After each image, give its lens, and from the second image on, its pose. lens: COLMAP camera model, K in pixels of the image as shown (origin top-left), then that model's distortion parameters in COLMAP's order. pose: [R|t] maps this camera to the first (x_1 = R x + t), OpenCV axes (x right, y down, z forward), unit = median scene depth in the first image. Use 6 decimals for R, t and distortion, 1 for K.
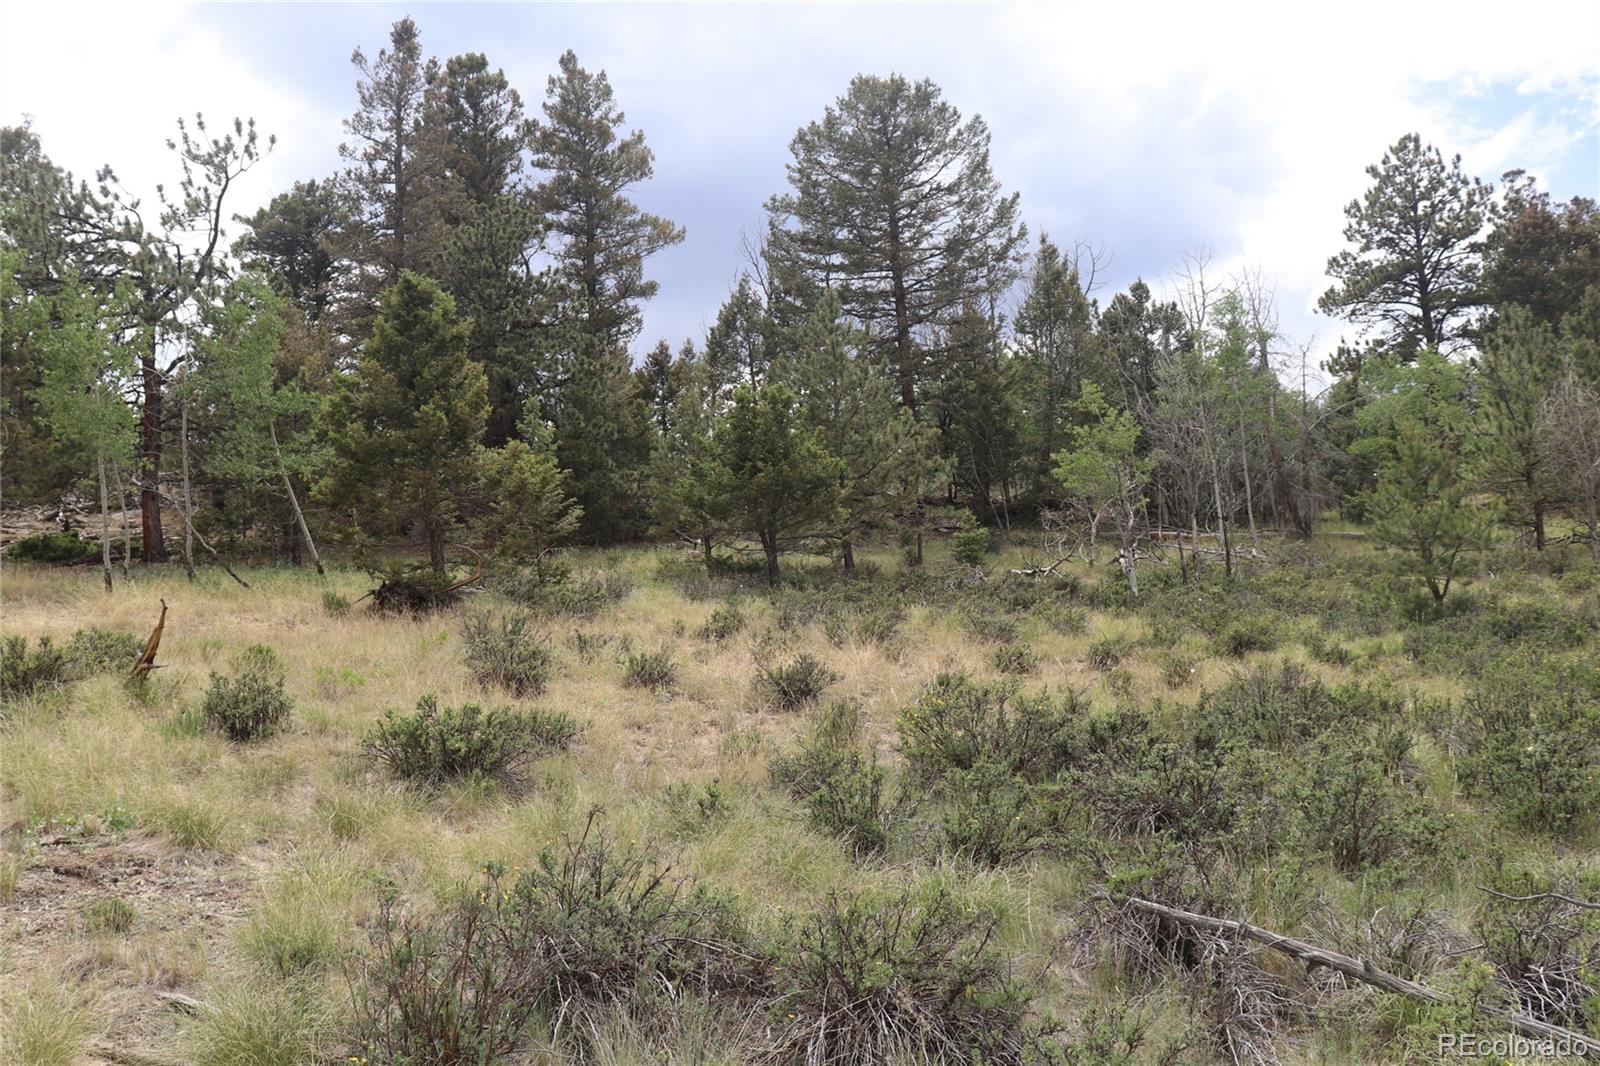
lens RADIAL K [[1351.3, 0, 771.0], [0, 1351.3, 526.9], [0, 0, 1]] dist [-0.161945, 0.166557]
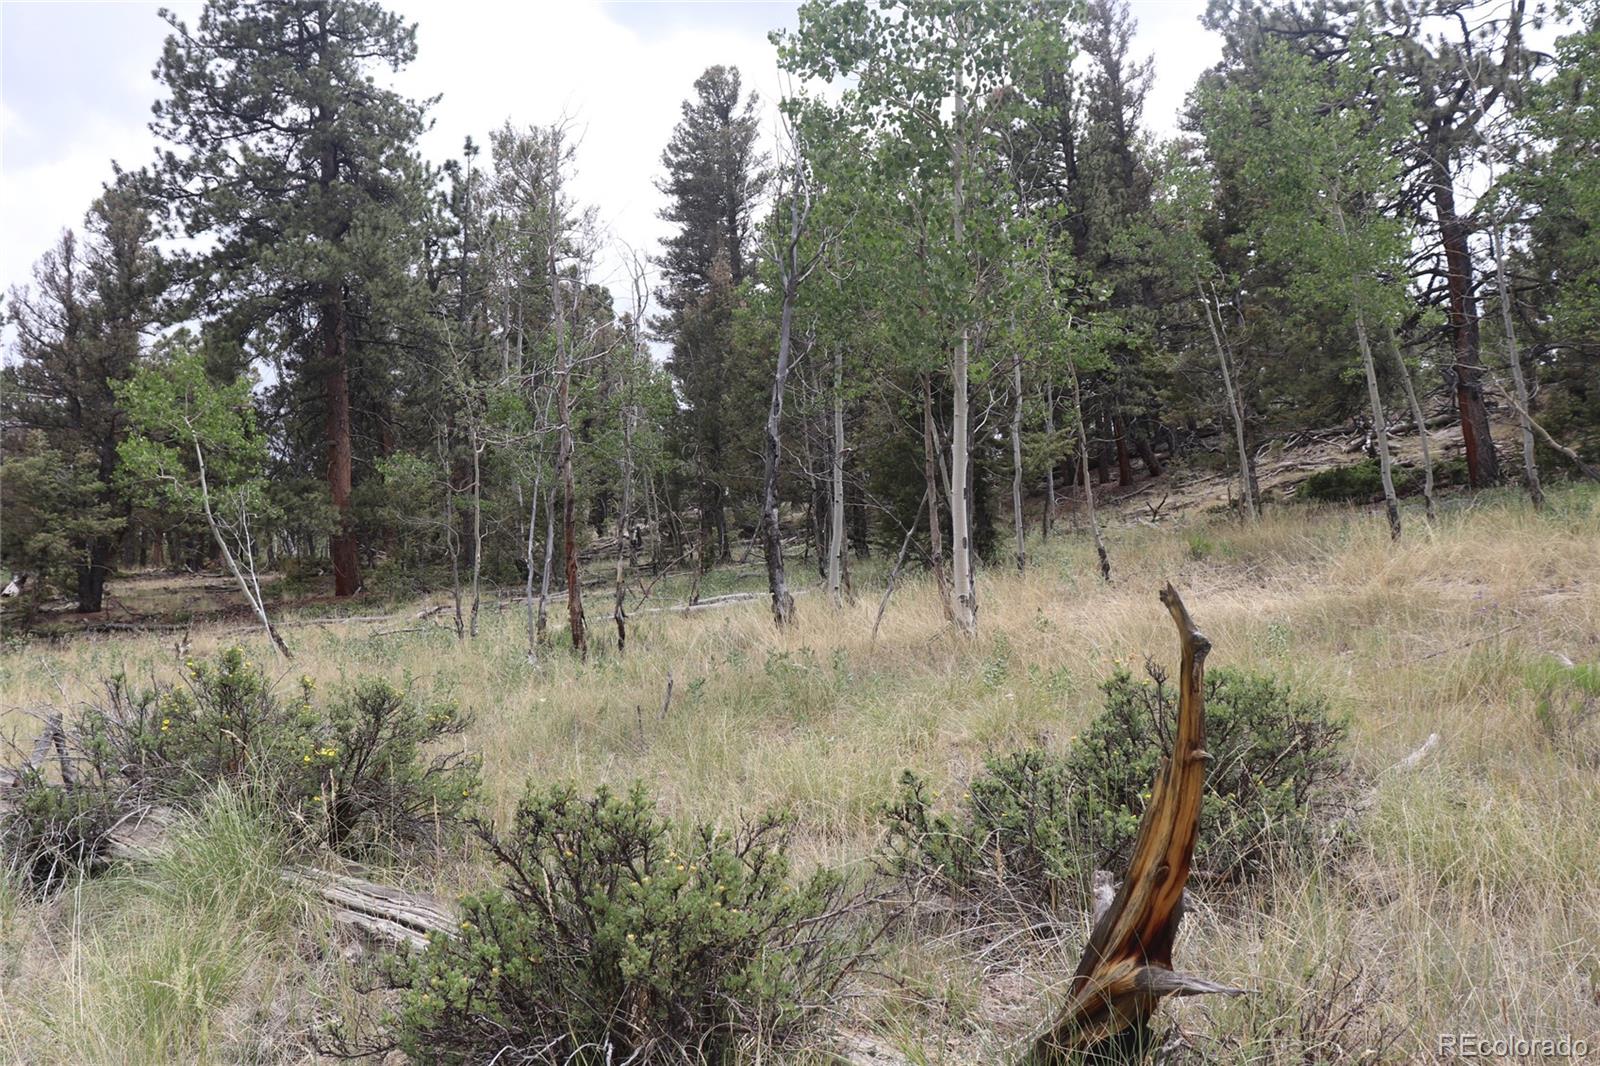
lens RADIAL K [[1351.3, 0, 771.0], [0, 1351.3, 526.9], [0, 0, 1]] dist [-0.161945, 0.166557]
pose [[0.569875, -0.068144, -0.818901, -0.133932], [0.104725, 0.994452, -0.009874, 0.016166], [0.815031, -0.080133, 0.573849, 0.325877]]
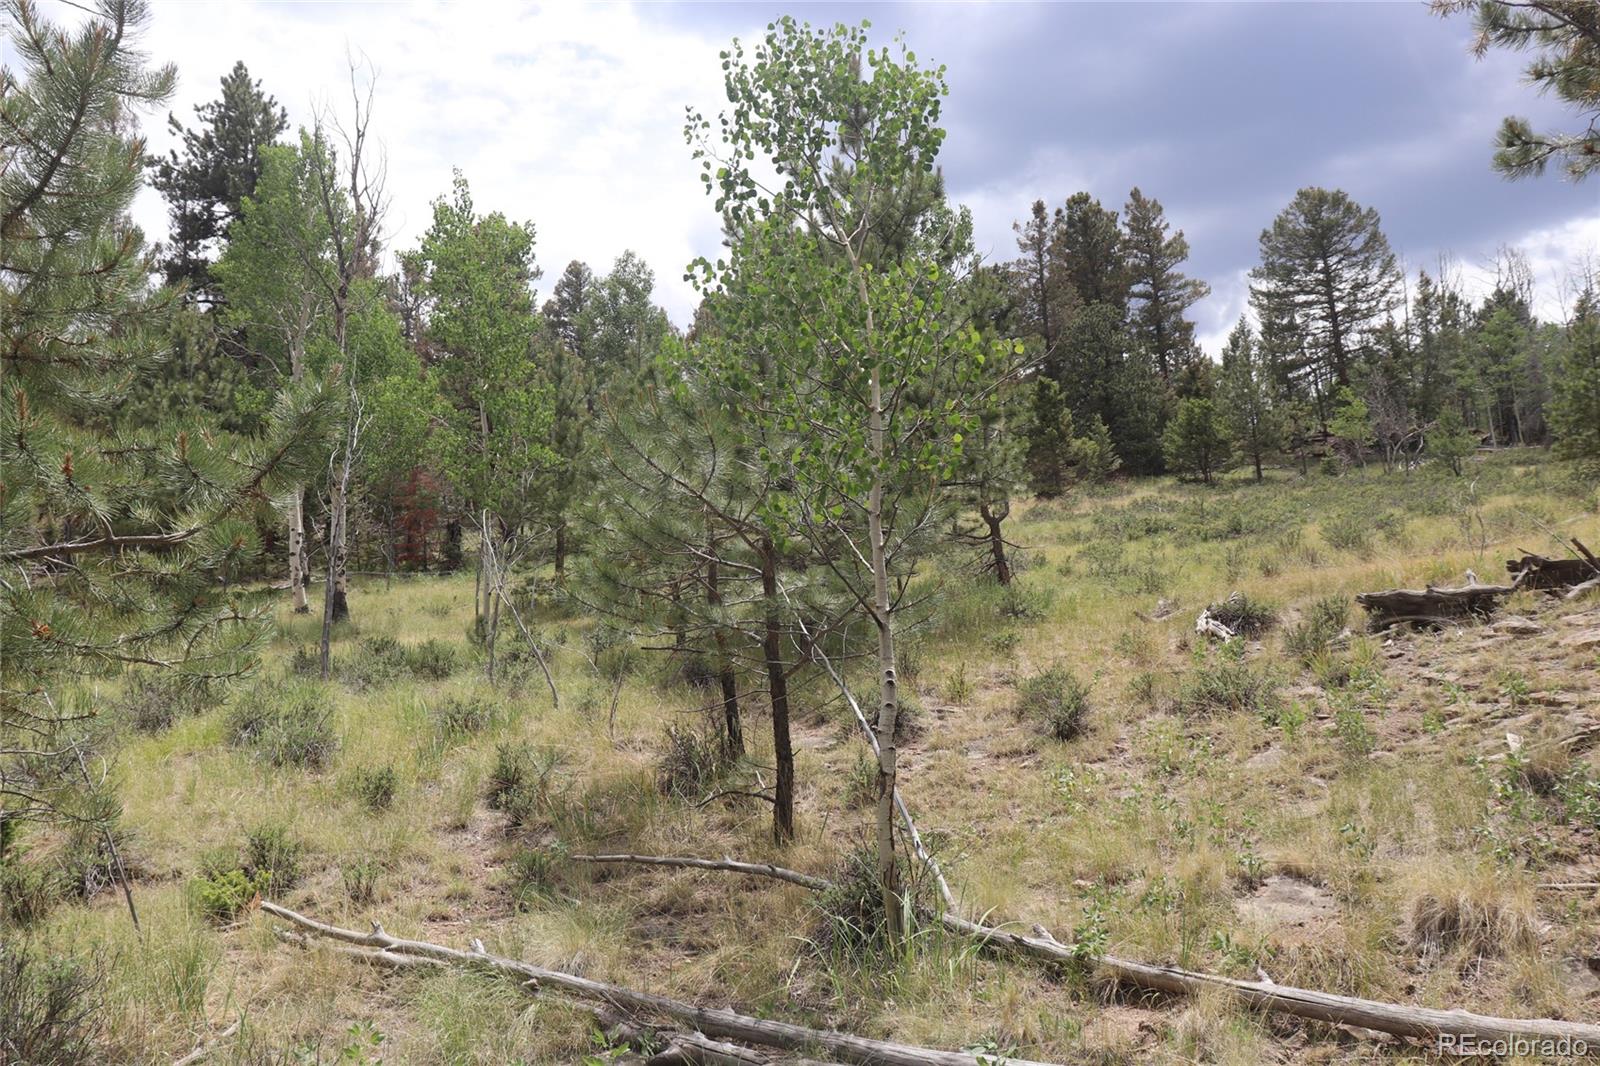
lens RADIAL K [[1351.3, 0, 771.0], [0, 1351.3, 526.9], [0, 0, 1]] dist [-0.161945, 0.166557]
pose [[0.871626, -0.042916, -0.488289, 0.260683], [0.063567, 0.997644, 0.025789, 0.002694], [0.486032, -0.053517, 0.872301, -0.762720]]
